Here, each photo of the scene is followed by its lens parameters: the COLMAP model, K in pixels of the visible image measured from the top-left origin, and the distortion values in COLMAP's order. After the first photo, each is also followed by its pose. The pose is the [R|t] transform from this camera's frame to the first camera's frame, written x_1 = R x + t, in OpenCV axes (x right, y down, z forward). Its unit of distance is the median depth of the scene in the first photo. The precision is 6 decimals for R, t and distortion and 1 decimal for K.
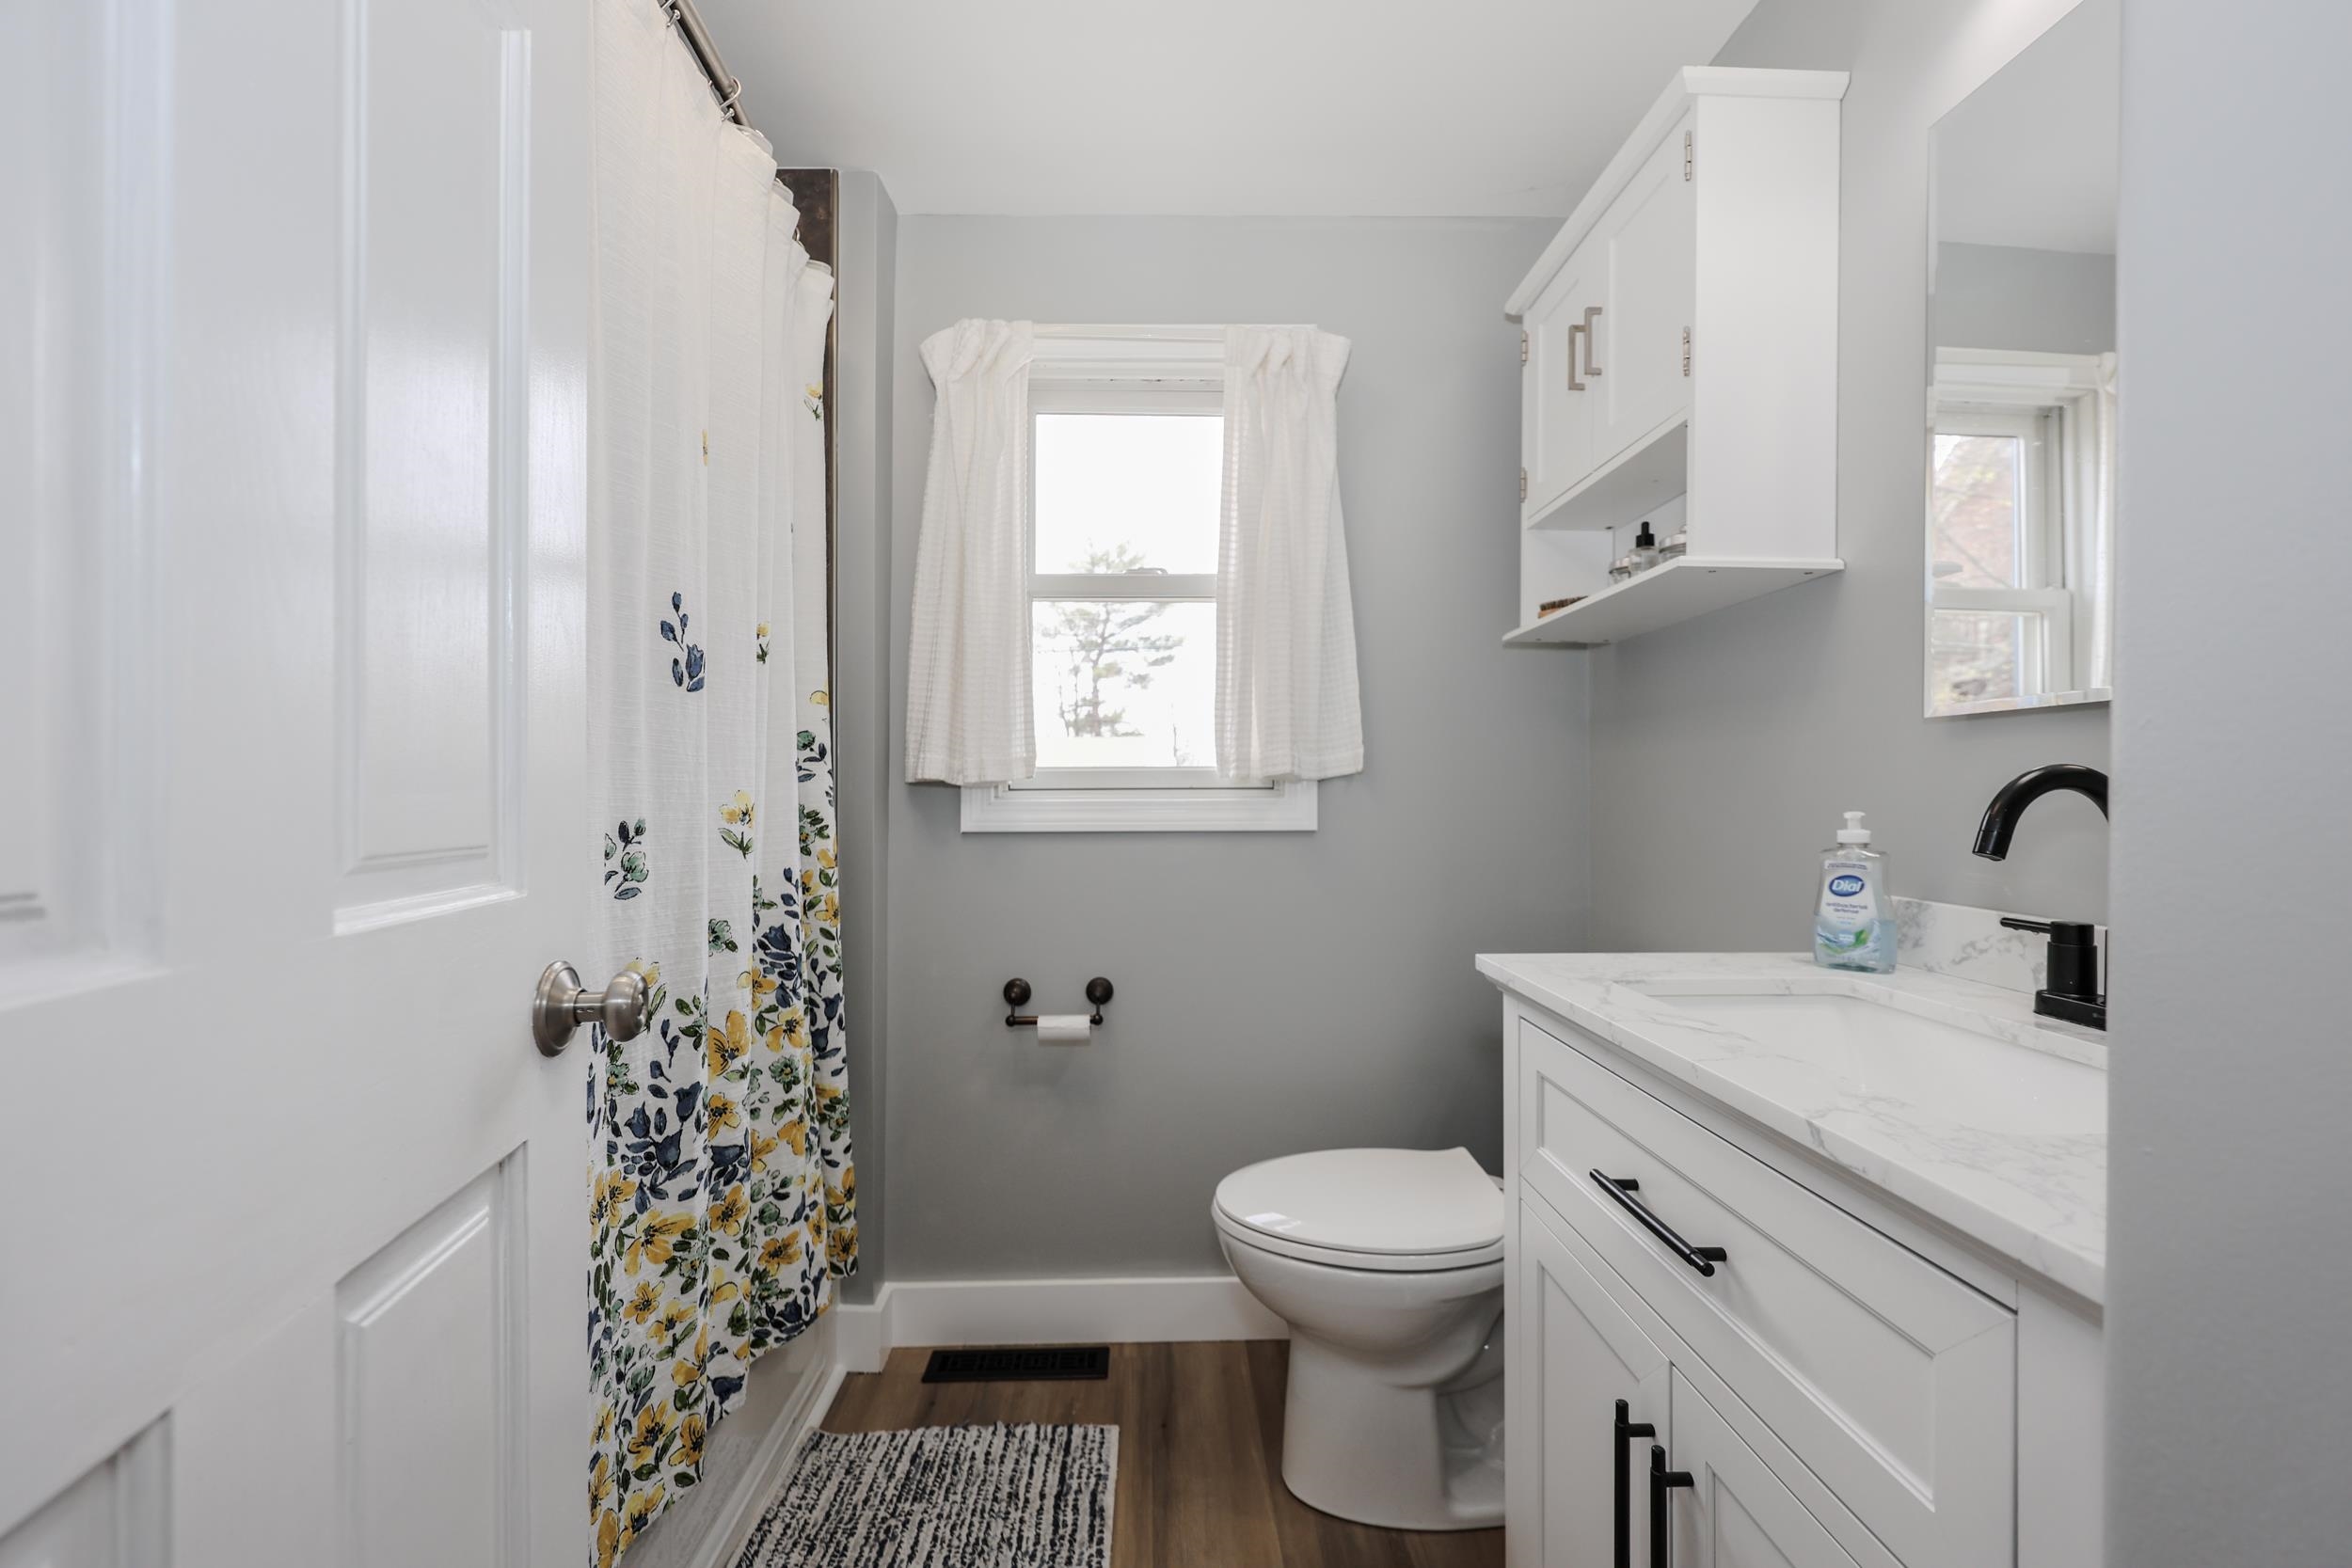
lens RADIAL K [[940.4, 0, 1185.2], [0, 940.4, 786.3], [0, 0, 1]] dist [0.001119, -0.000232]
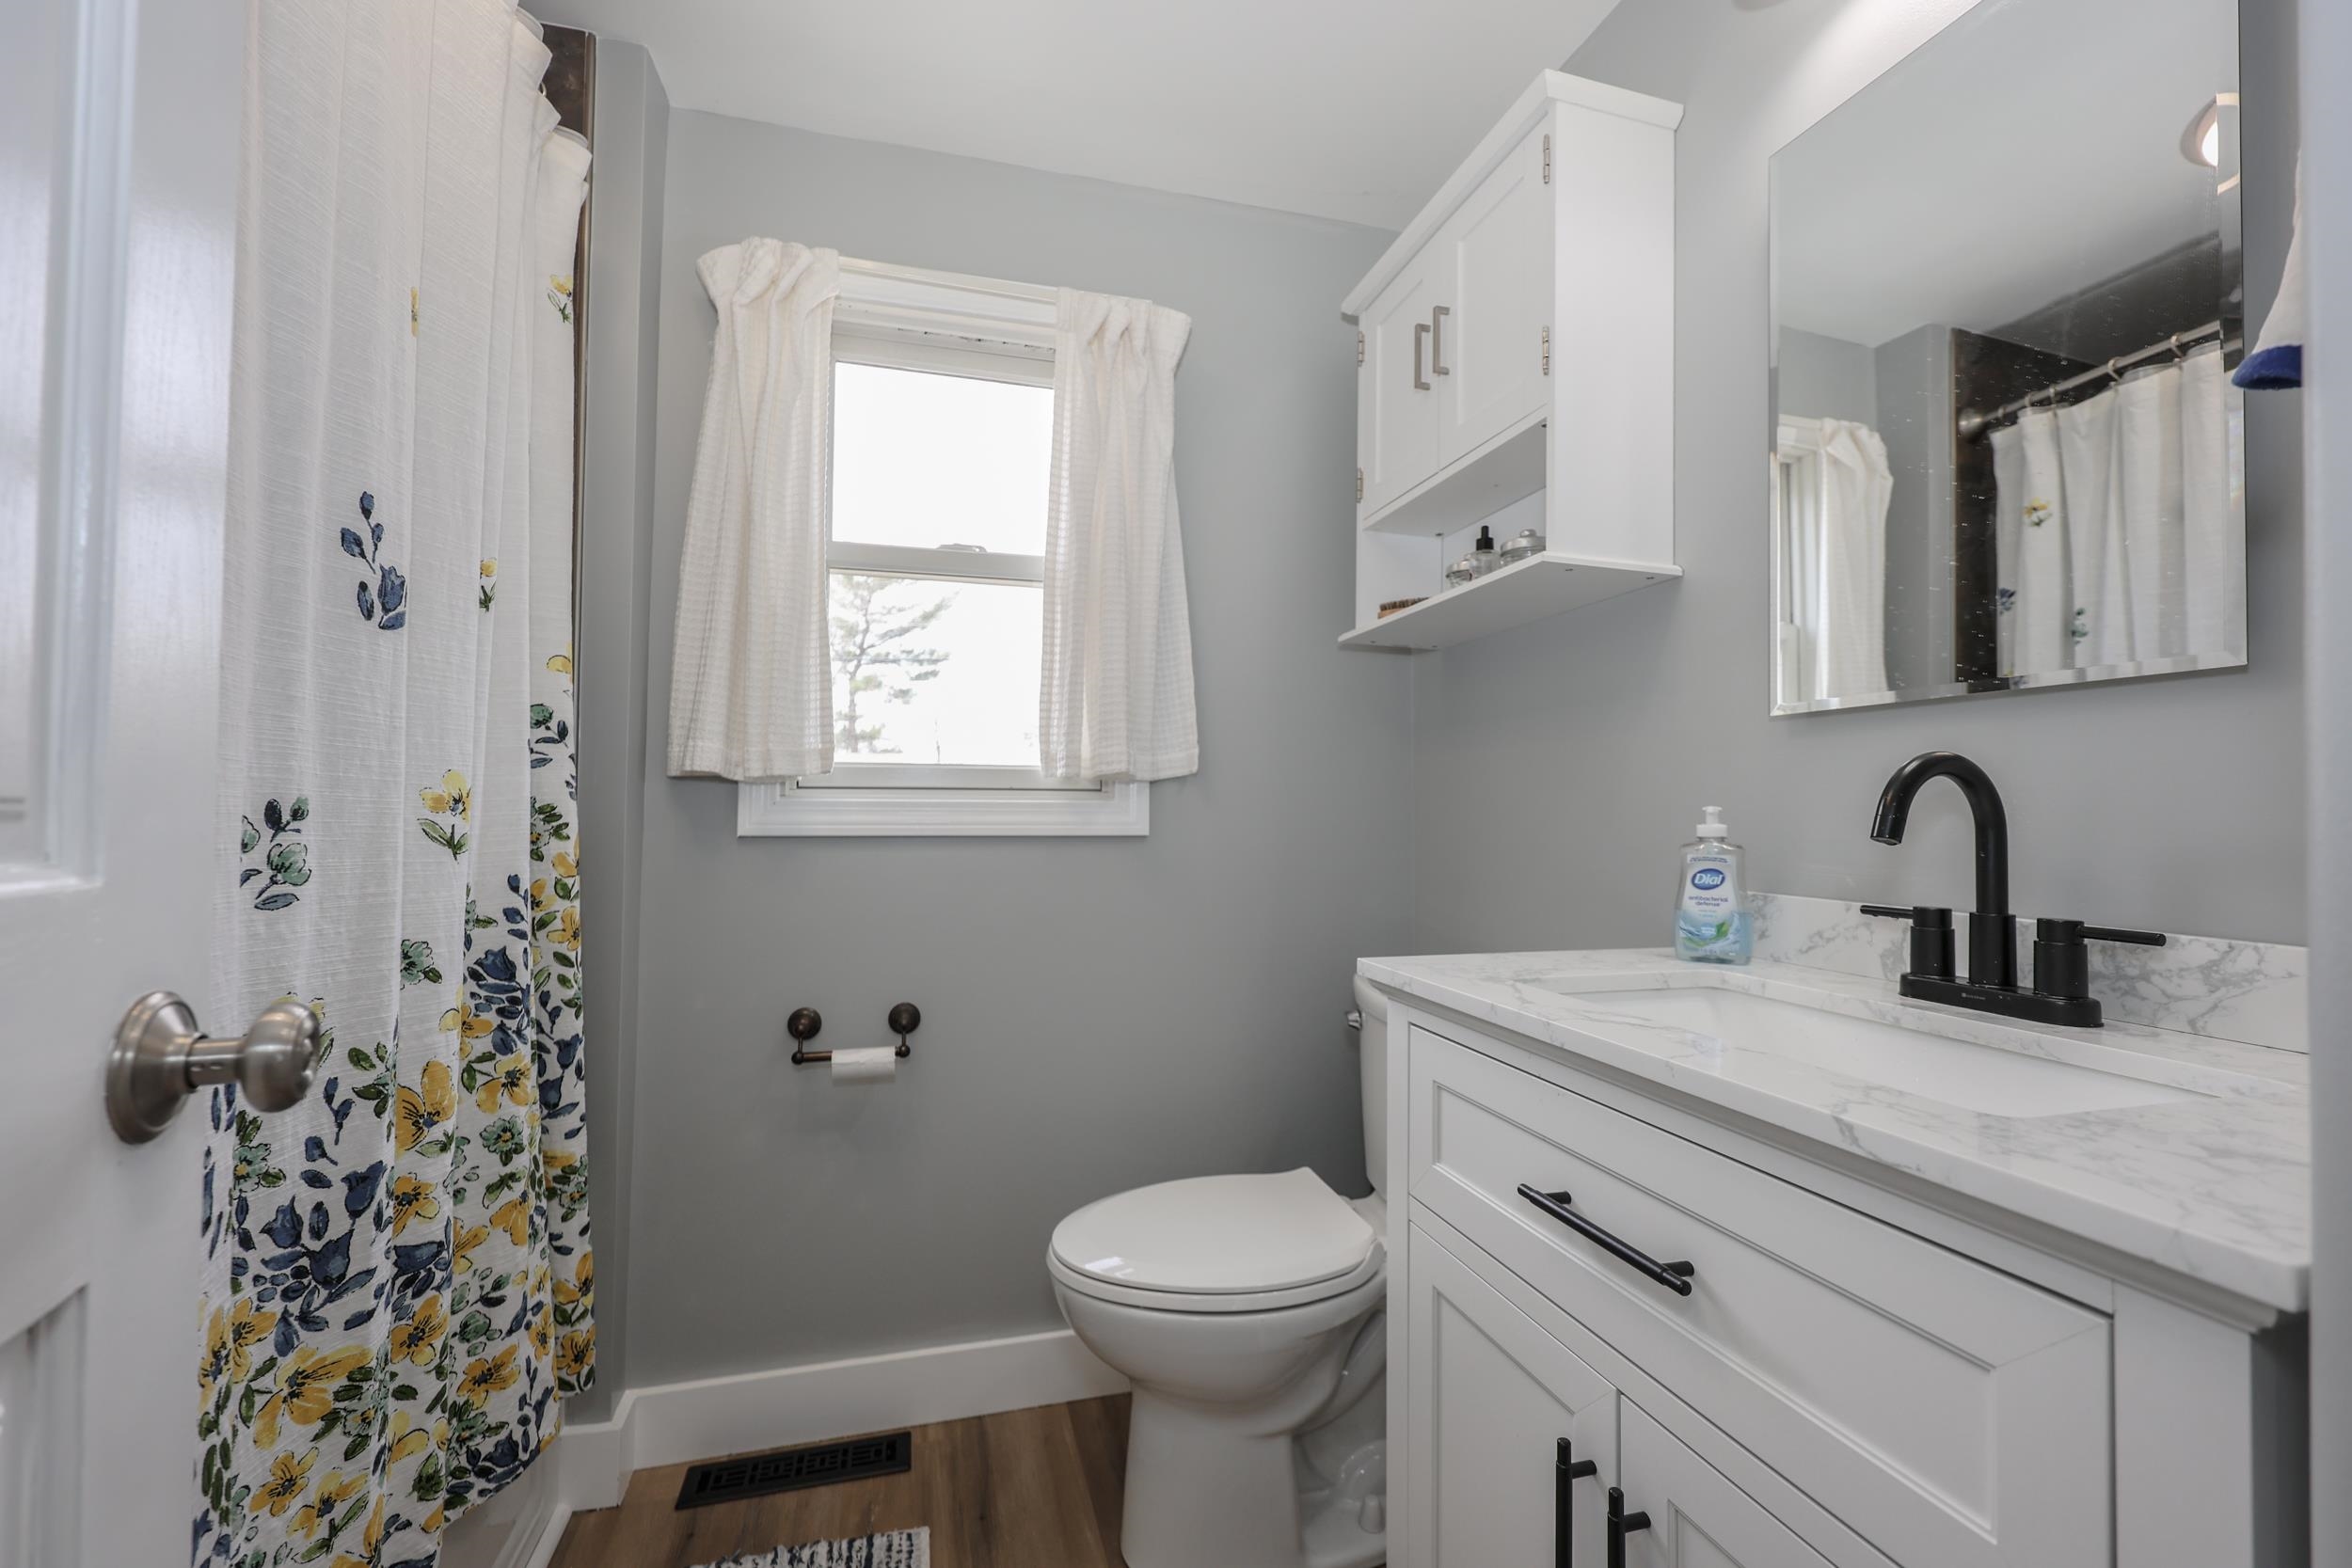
lens RADIAL K [[947.3, 0, 1168.9], [0, 947.3, 786.4], [0, 0, 1]] dist [0.002941, -0.000782]
pose [[0.973248, 0.014464, 0.229300, -0.072710], [-0.009031, 0.999653, -0.024726, 0.027433], [-0.229578, 0.021993, 0.973042, 0.103810]]
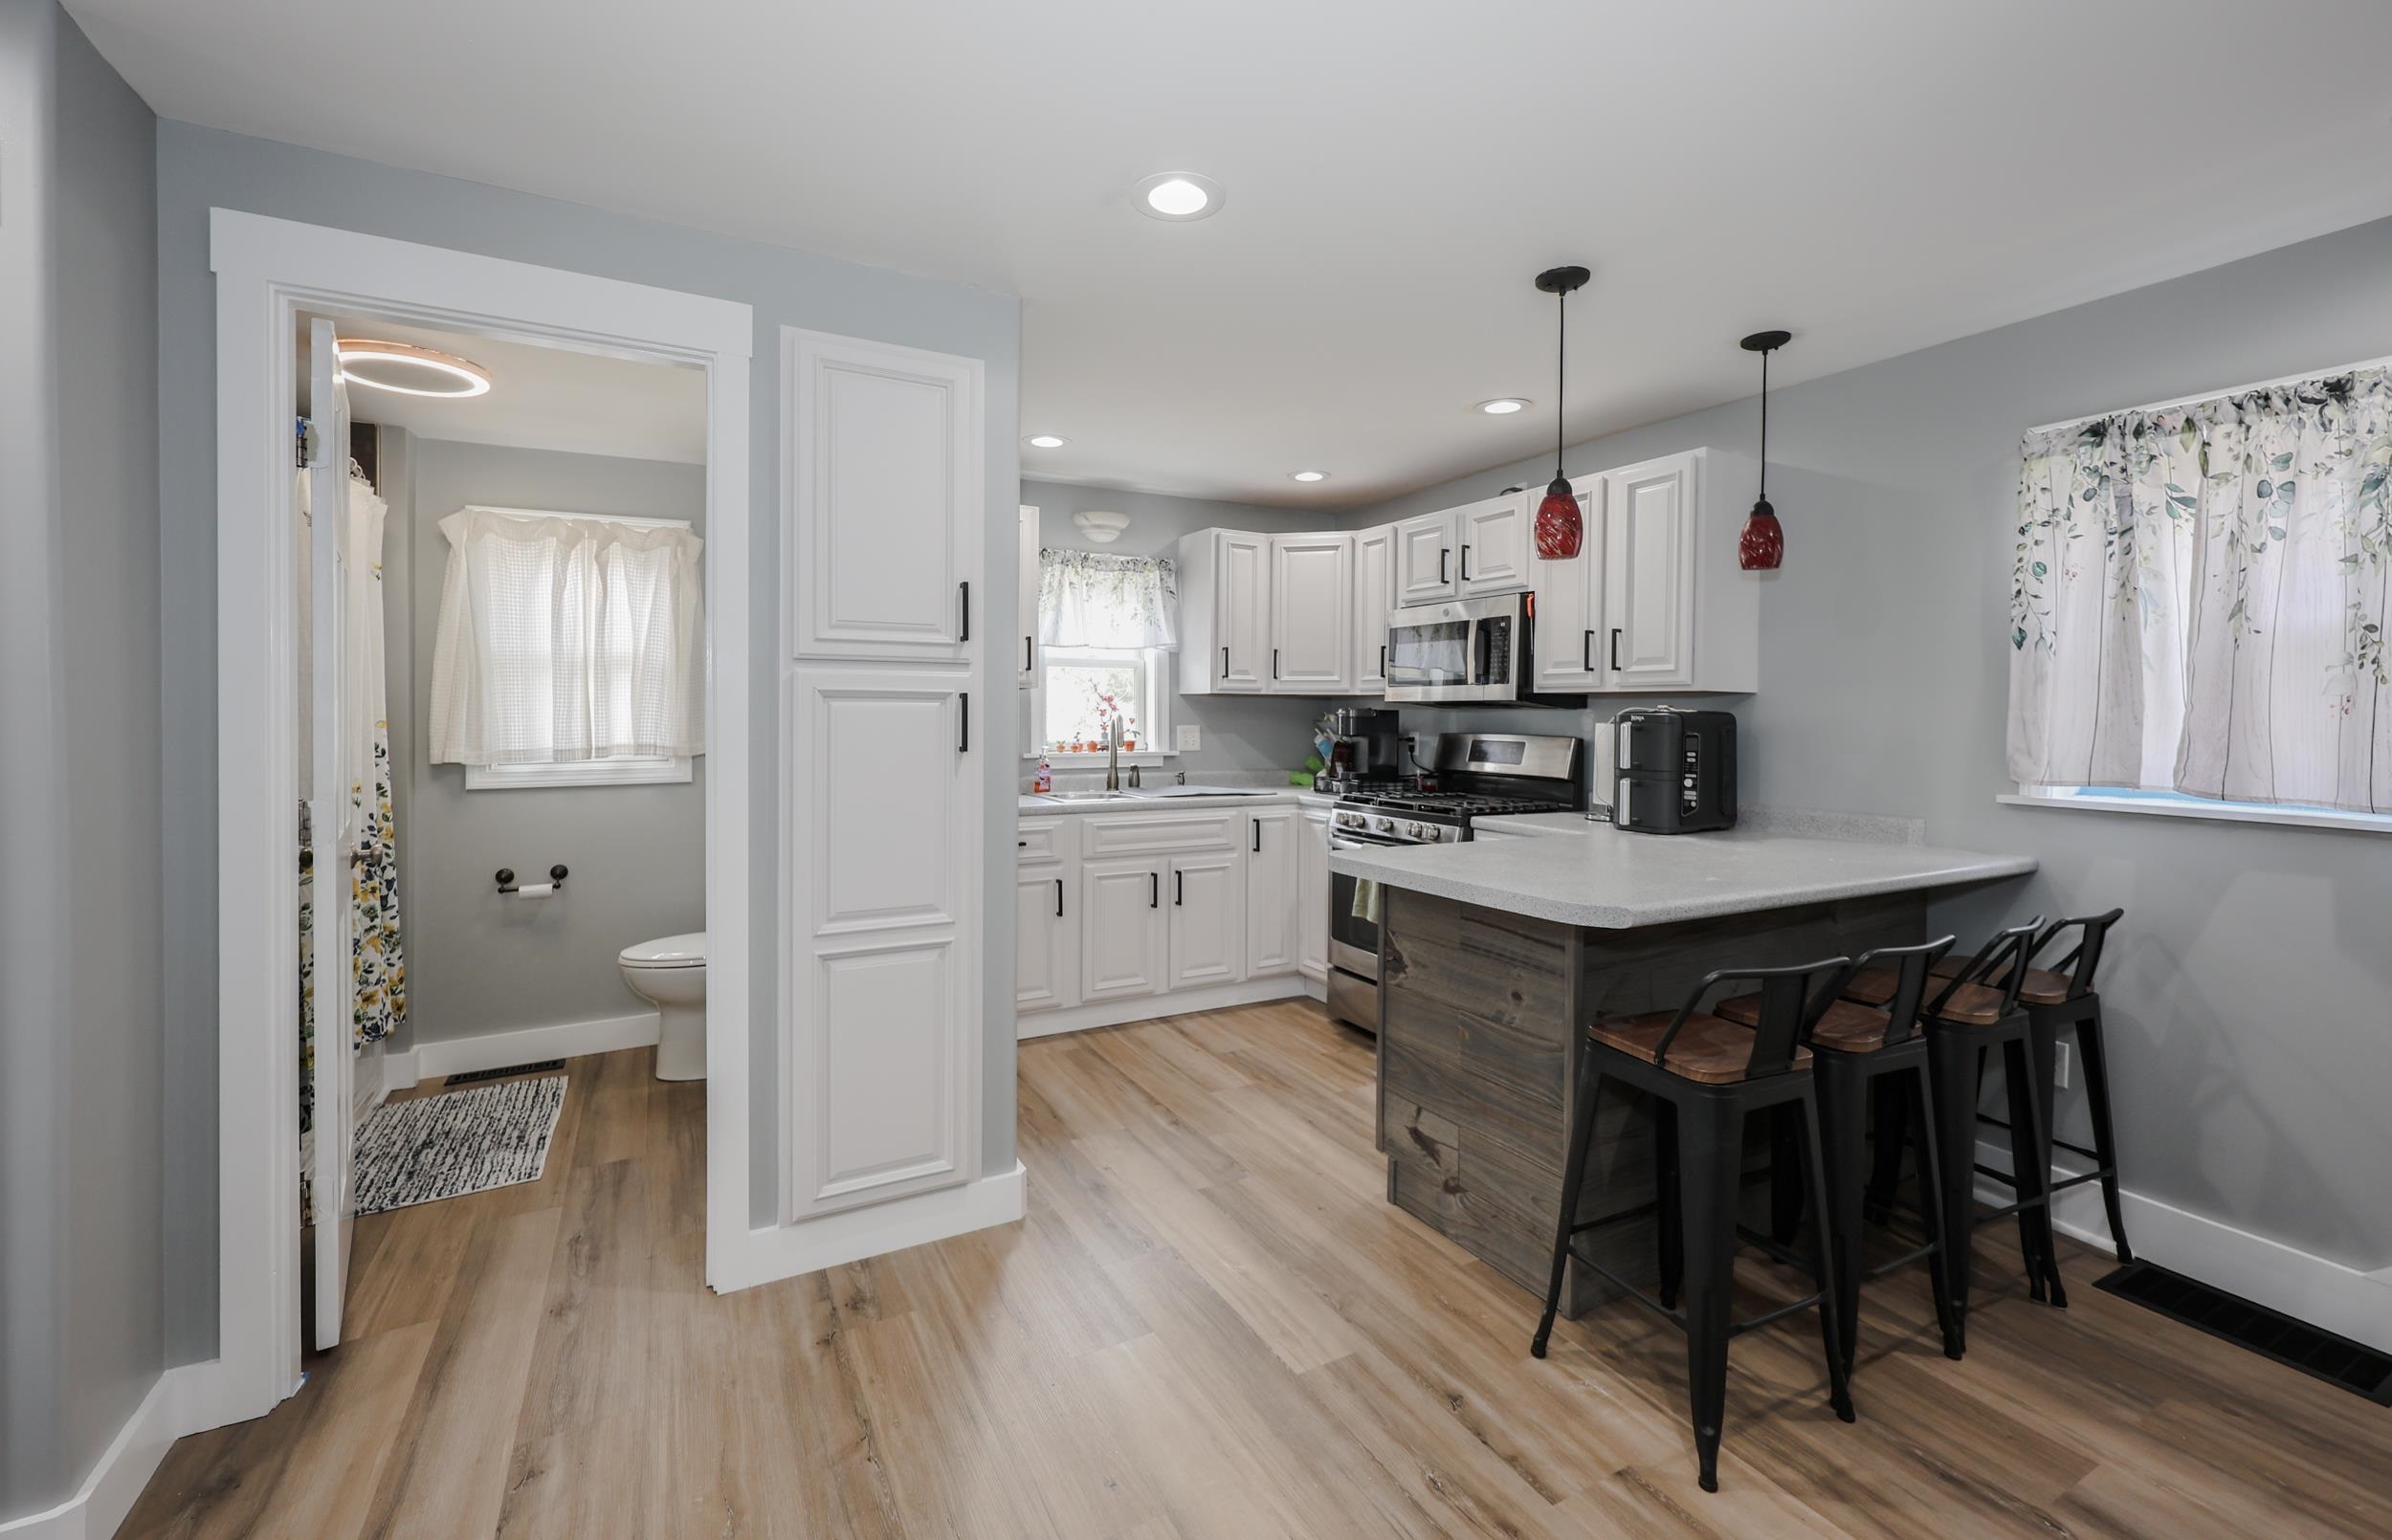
lens RADIAL K [[990.9, 0, 1224.2], [0, 990.9, 724.3], [0, 0, 1]] dist [0.002251, 0.000435]
pose [[0.890270, -0.001332, 0.455430, 0.239581], [-0.005838, 0.999880, 0.014336, -0.143692], [-0.455395, -0.015422, 0.890156, -1.720678]]
